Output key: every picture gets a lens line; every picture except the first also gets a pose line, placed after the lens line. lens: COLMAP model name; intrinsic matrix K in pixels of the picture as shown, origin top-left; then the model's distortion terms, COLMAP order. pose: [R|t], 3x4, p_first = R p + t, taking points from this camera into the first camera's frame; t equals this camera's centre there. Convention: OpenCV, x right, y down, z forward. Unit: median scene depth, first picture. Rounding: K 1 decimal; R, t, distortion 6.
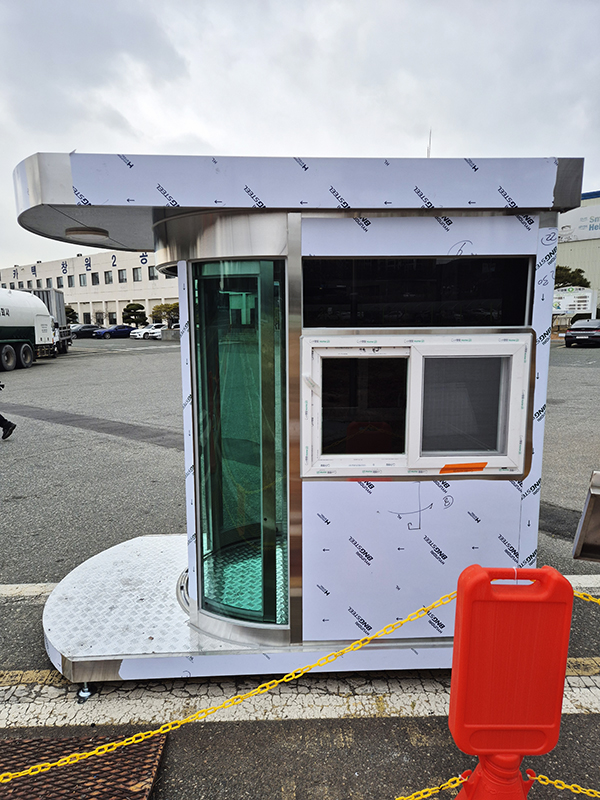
lens RADIAL K [[529.8, 0, 297.9], [0, 529.8, 394.9], [0, 0, 1]] dist [0.082532, -0.063062]
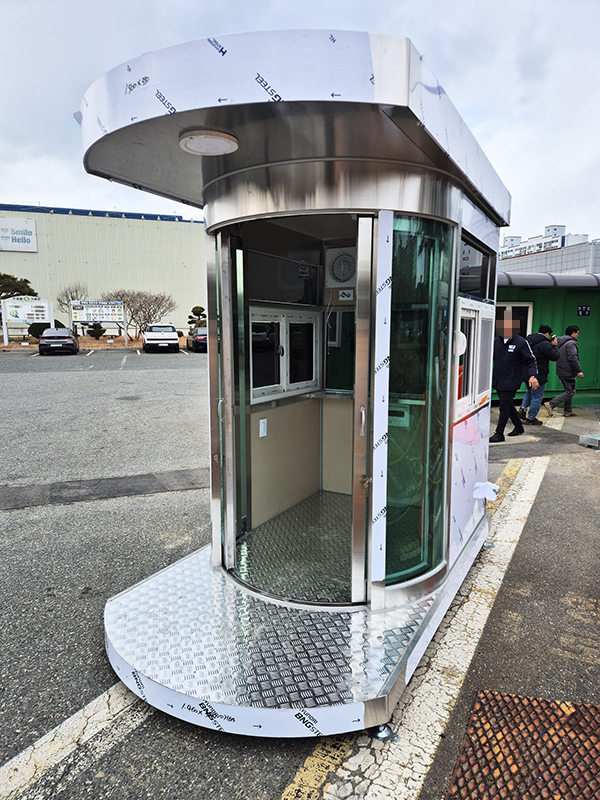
lens RADIAL K [[525.0, 0, 297.1], [0, 525.0, 407.3], [0, 0, 1]] dist [0.084981, -0.066693]
pose [[0.533280, -0.116461, 0.837884, -1.079861], [0.116789, 0.991129, 0.063430, 0.009814], [-0.837838, 0.064029, 0.542151, 0.653010]]
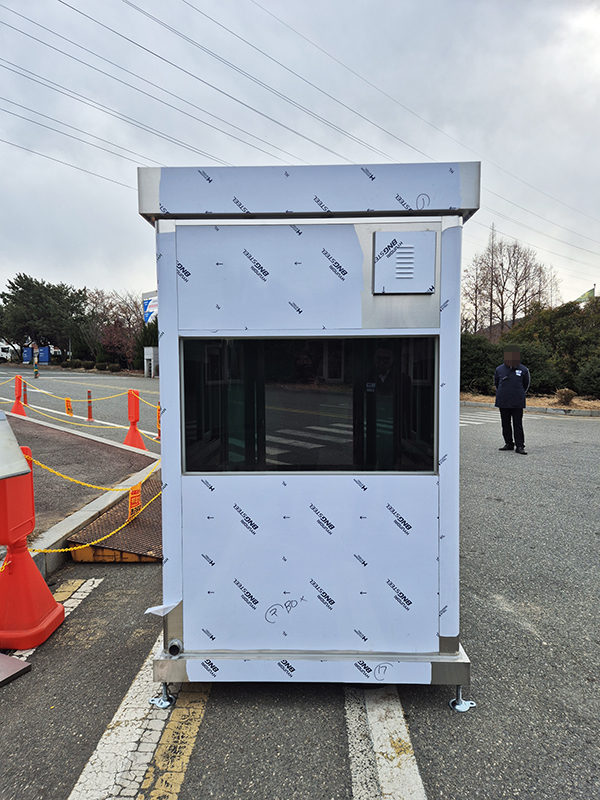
lens RADIAL K [[529.8, 0, 297.9], [0, 529.8, 394.9], [0, 0, 1]] dist [0.082532, -0.063062]
pose [[-0.076851, 0.044817, -0.996035, 1.413466], [-0.132155, 0.989717, 0.054729, -0.090516], [0.988245, 0.135837, -0.070138, 1.298586]]
